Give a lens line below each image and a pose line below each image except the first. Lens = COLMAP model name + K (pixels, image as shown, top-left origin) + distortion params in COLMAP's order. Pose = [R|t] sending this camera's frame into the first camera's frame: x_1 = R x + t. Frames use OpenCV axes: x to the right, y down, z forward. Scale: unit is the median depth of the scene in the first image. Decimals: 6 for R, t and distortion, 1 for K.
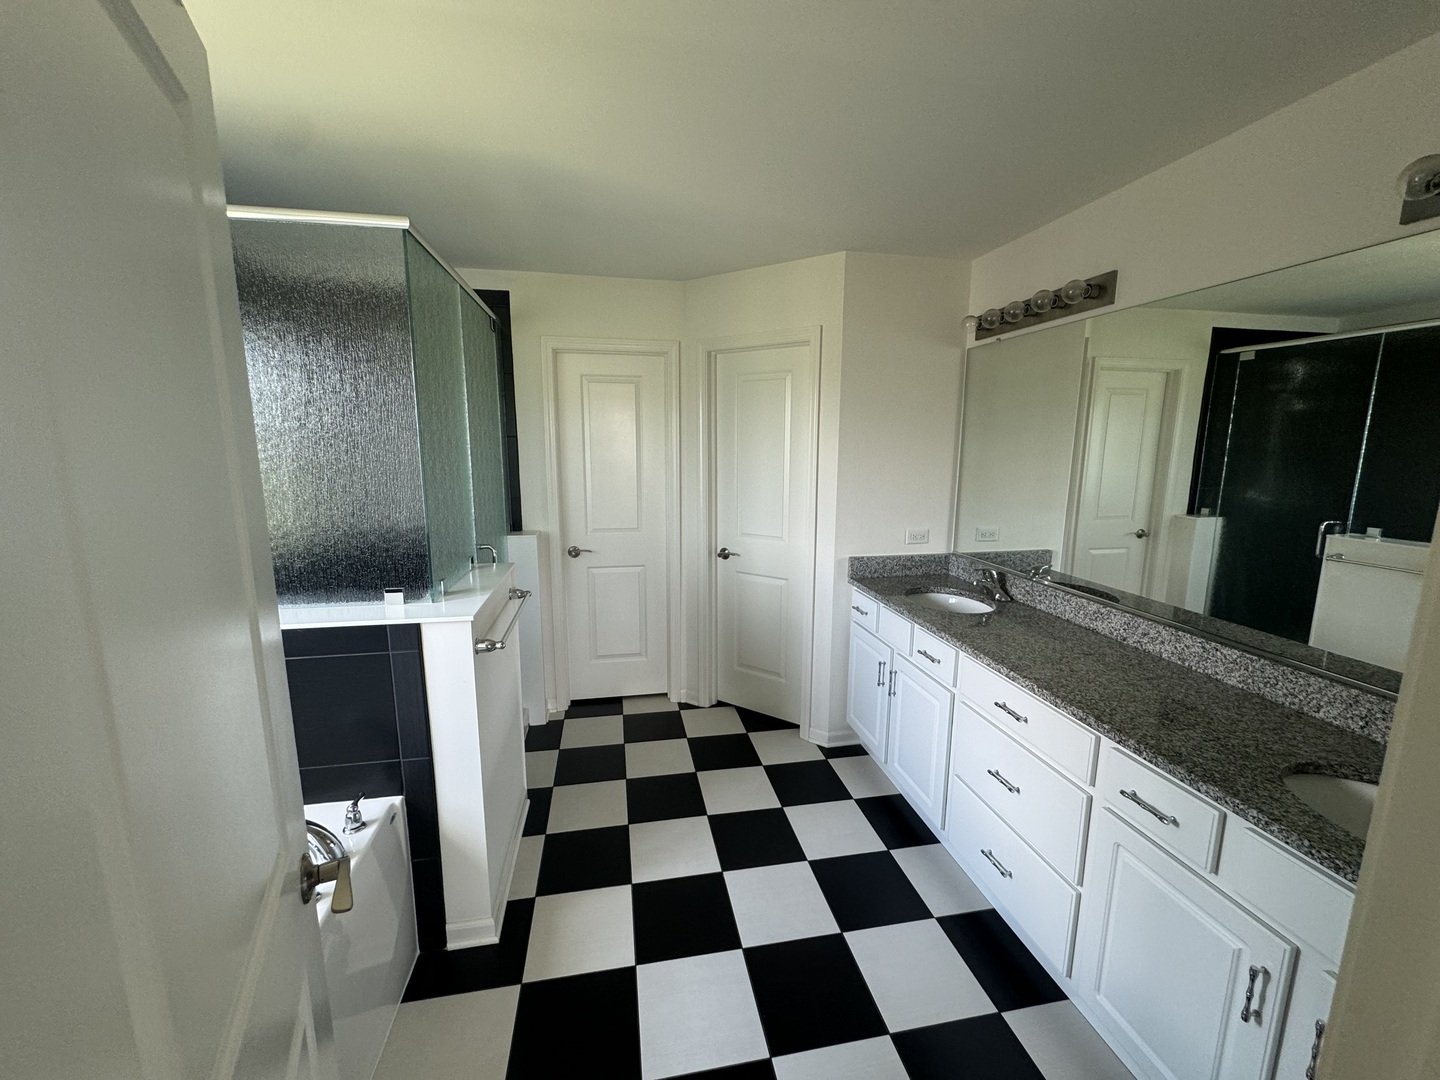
lens RADIAL K [[571.8, 0, 714.8], [0, 571.8, 538.4], [0, 0, 1]] dist [-0.002196, -0.000615]
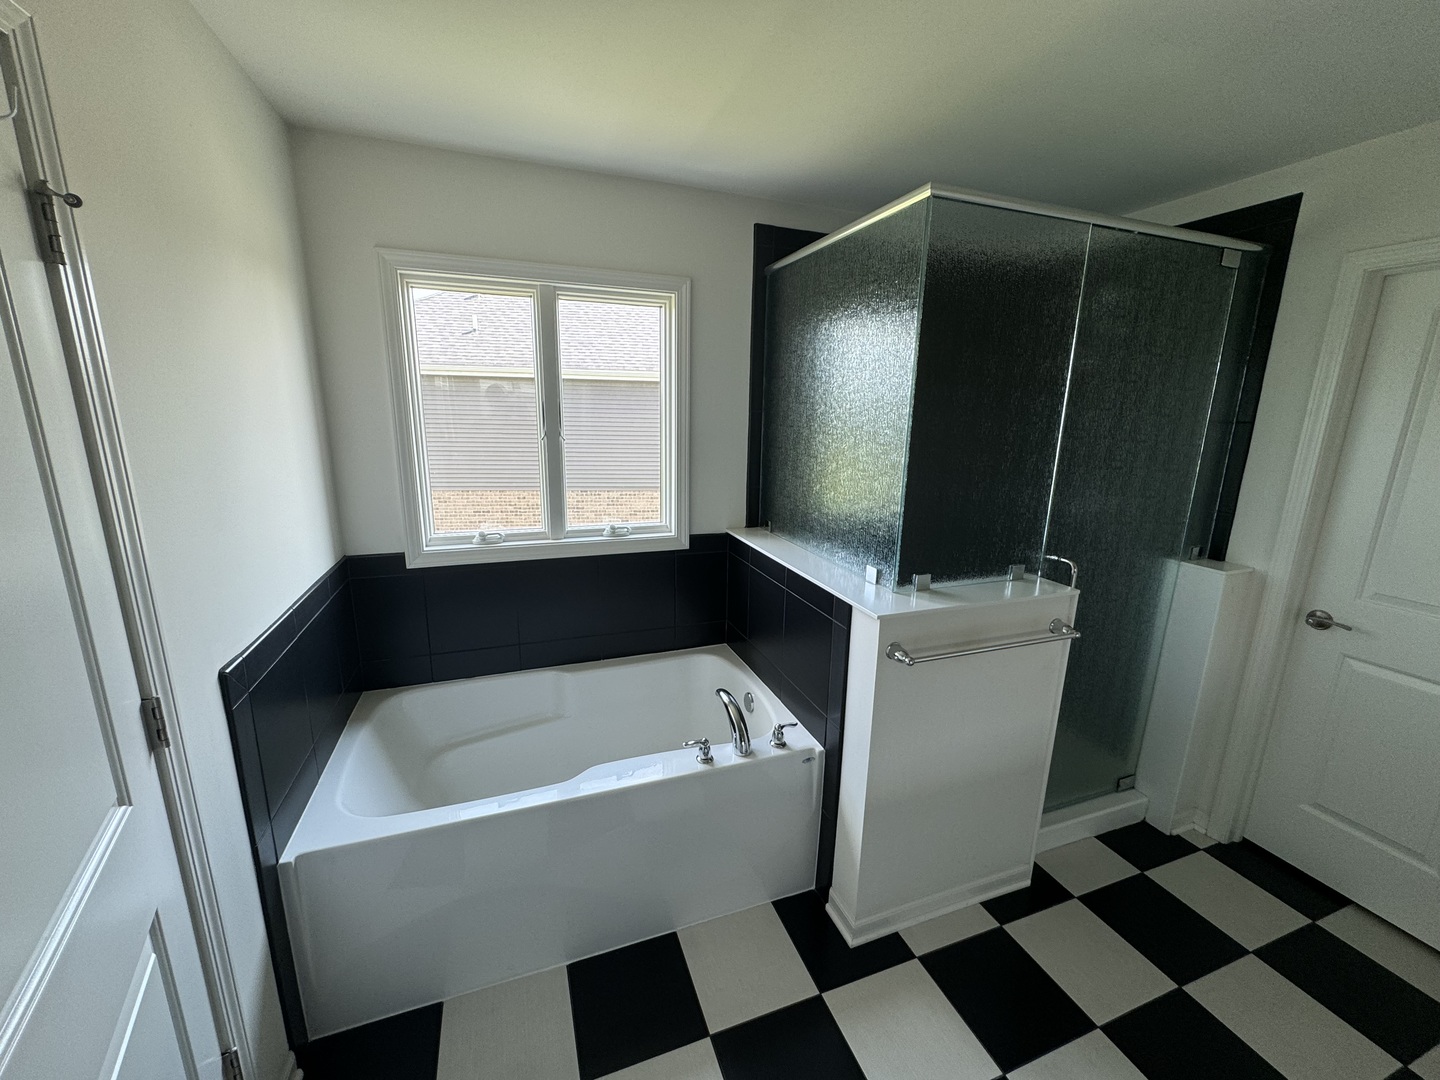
lens RADIAL K [[571.8, 0, 718.2], [0, 571.8, 536.3], [0, 0, 1]] dist [-0.002196, -0.000615]
pose [[0.176768, 0.216524, -0.960141, 0.212861], [-0.185230, 0.965390, 0.183606, -0.059237], [0.966666, 0.145391, 0.210757, 0.285148]]
